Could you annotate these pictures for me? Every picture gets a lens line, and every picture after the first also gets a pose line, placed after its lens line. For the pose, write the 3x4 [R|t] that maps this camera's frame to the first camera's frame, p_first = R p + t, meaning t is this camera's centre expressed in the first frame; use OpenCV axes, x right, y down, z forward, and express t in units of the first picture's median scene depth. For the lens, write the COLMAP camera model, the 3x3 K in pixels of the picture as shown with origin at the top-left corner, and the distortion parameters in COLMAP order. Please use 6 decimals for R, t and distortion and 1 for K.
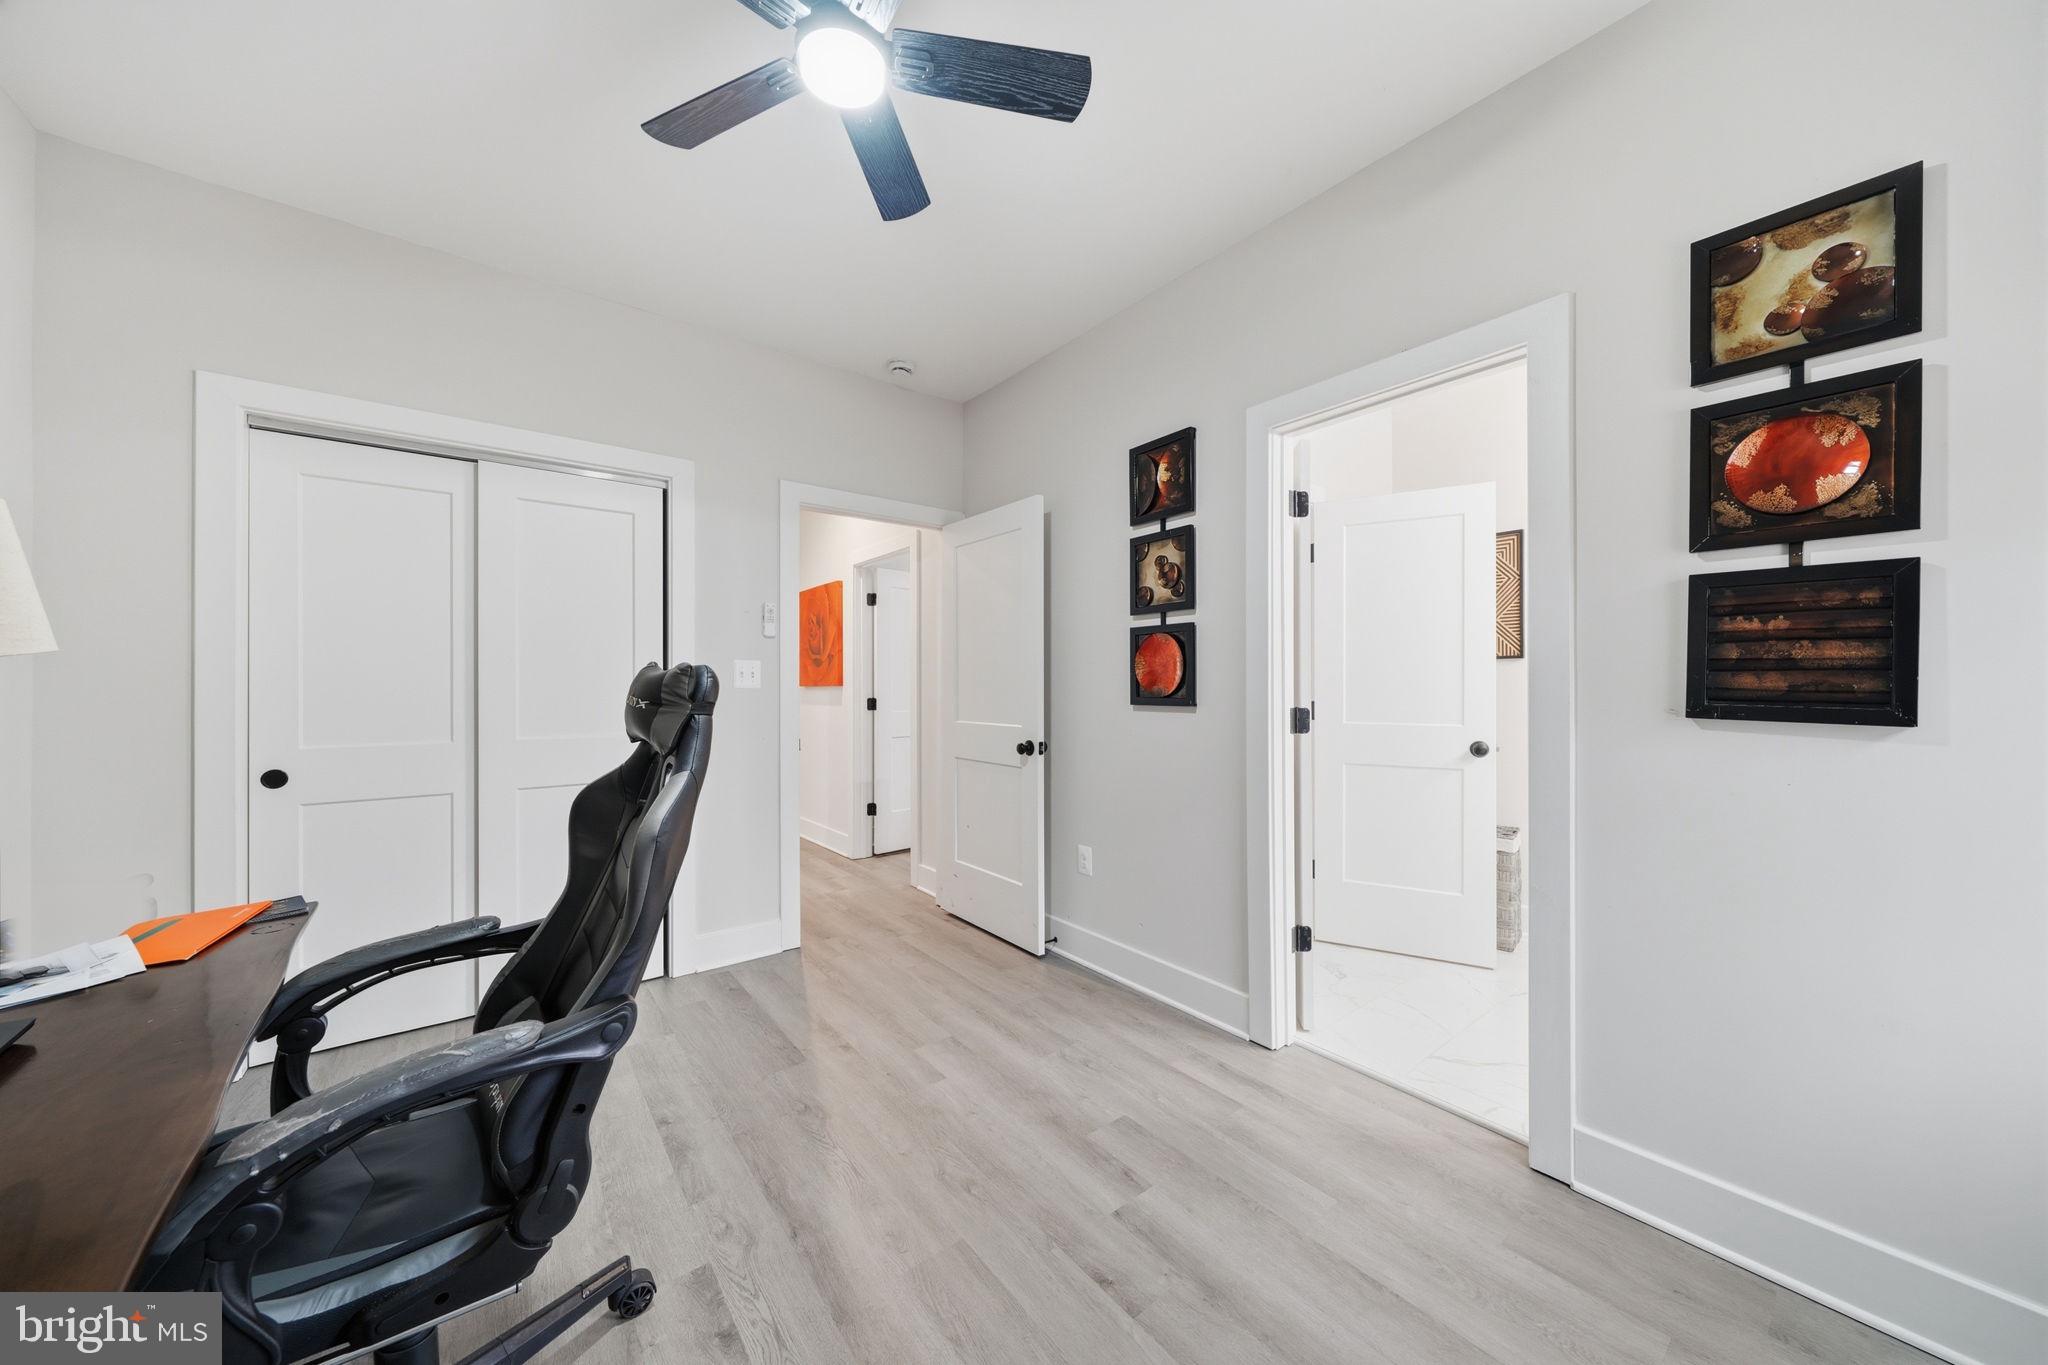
lens RADIAL K [[711.6, 0, 1024.0], [0, 711.6, 682.5], [0, 0, 1]] dist [-0.000046, -0.000086]
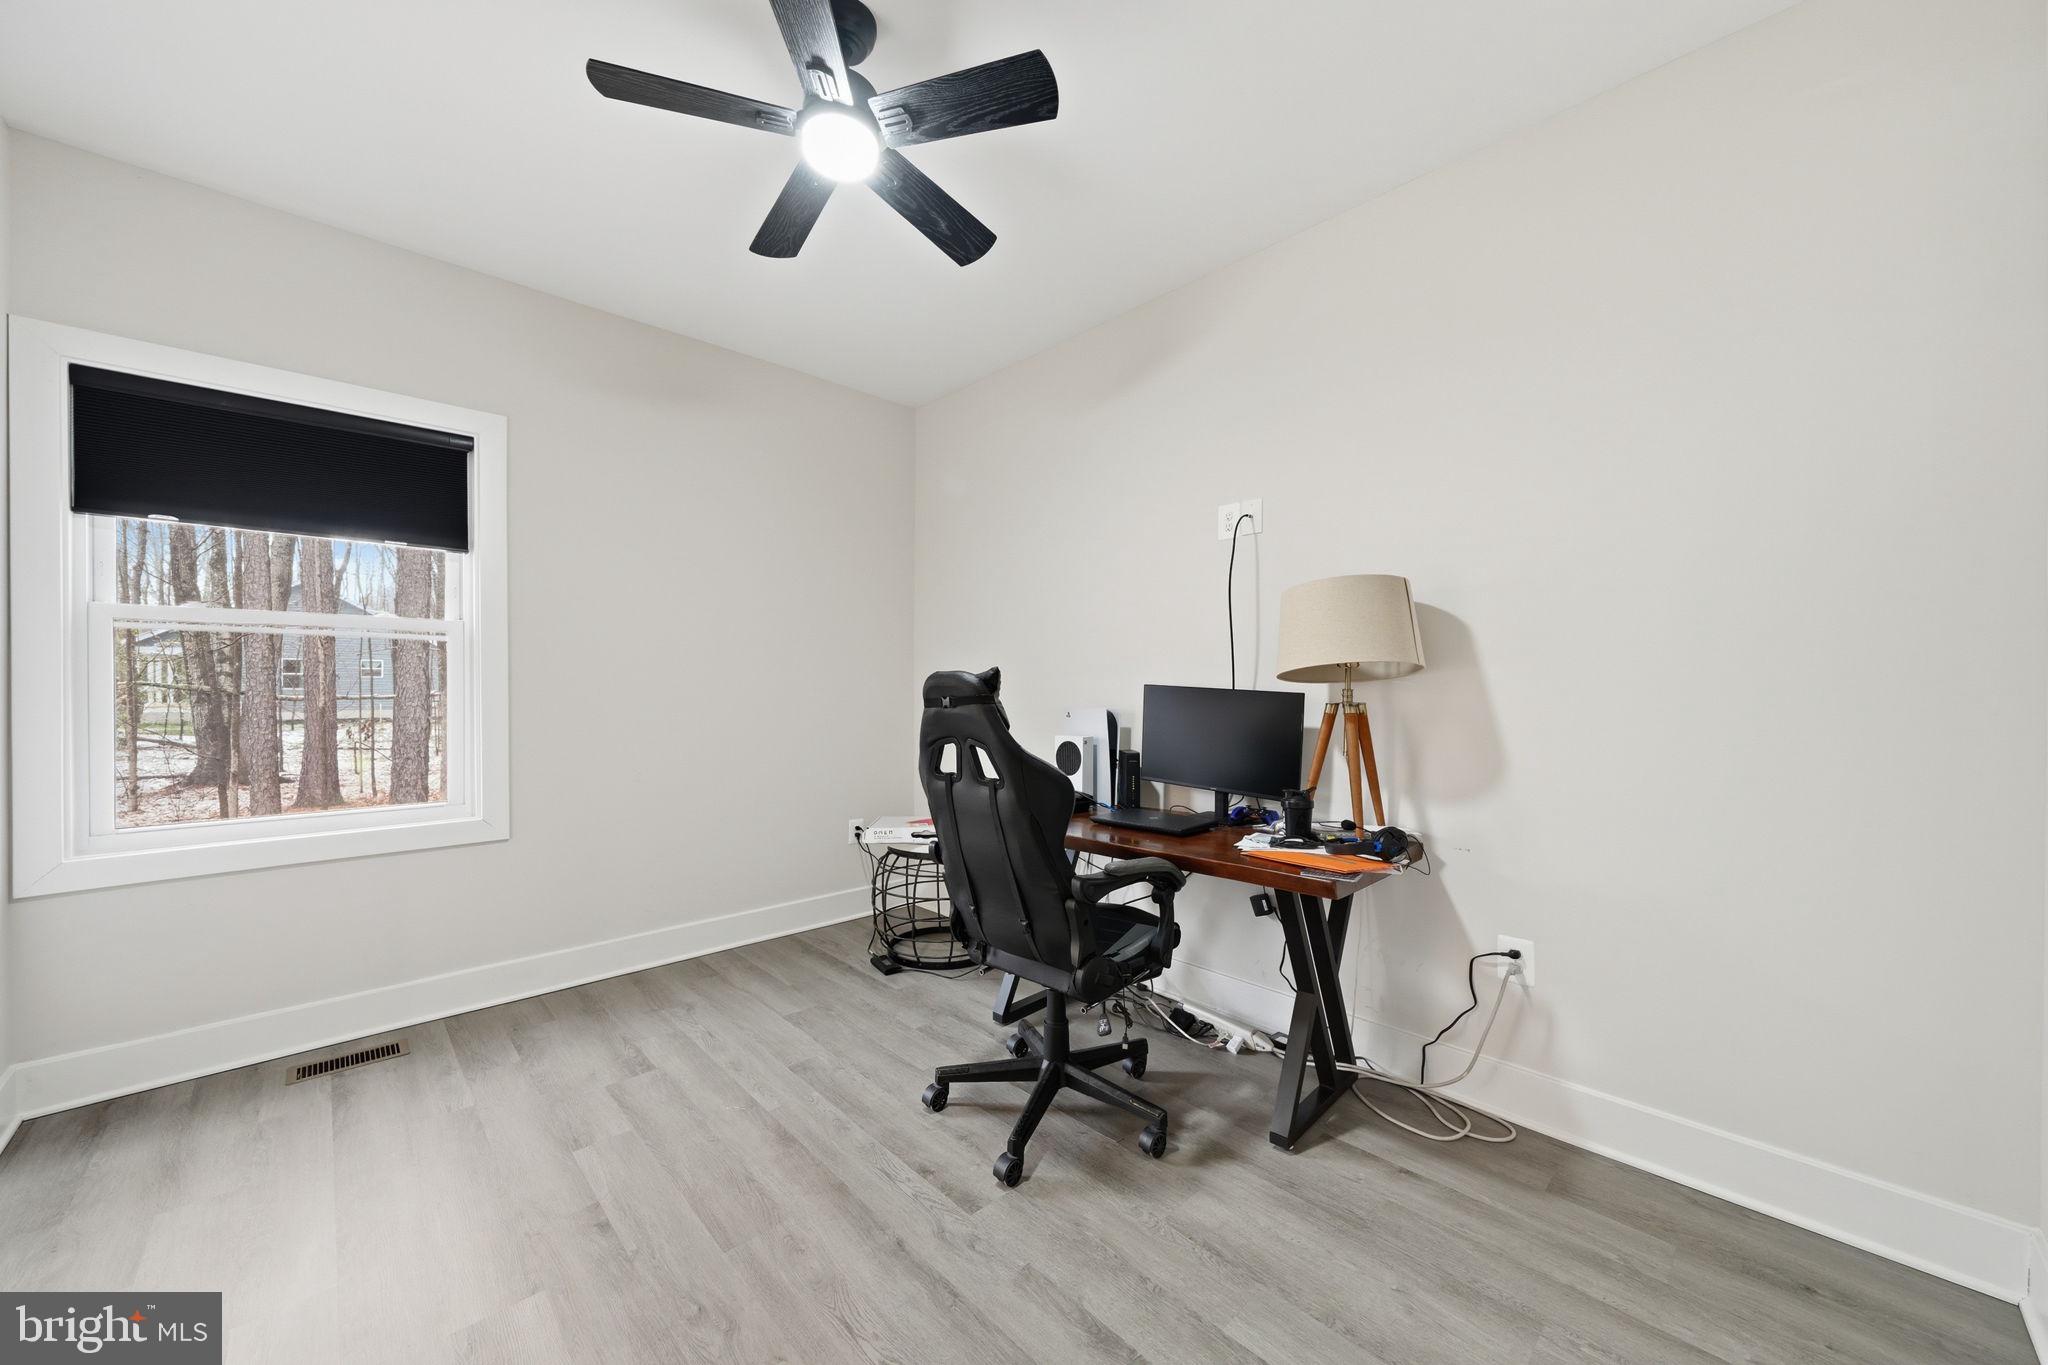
lens RADIAL K [[711.6, 0, 1024.0], [0, 711.6, 682.5], [0, 0, 1]] dist [-0.000046, -0.000086]
pose [[-0.993589, 0.008368, -0.112741, -0.387920], [0.008894, 0.999952, -0.004162, 0.001285], [0.112701, -0.005138, -0.993616, 2.000043]]
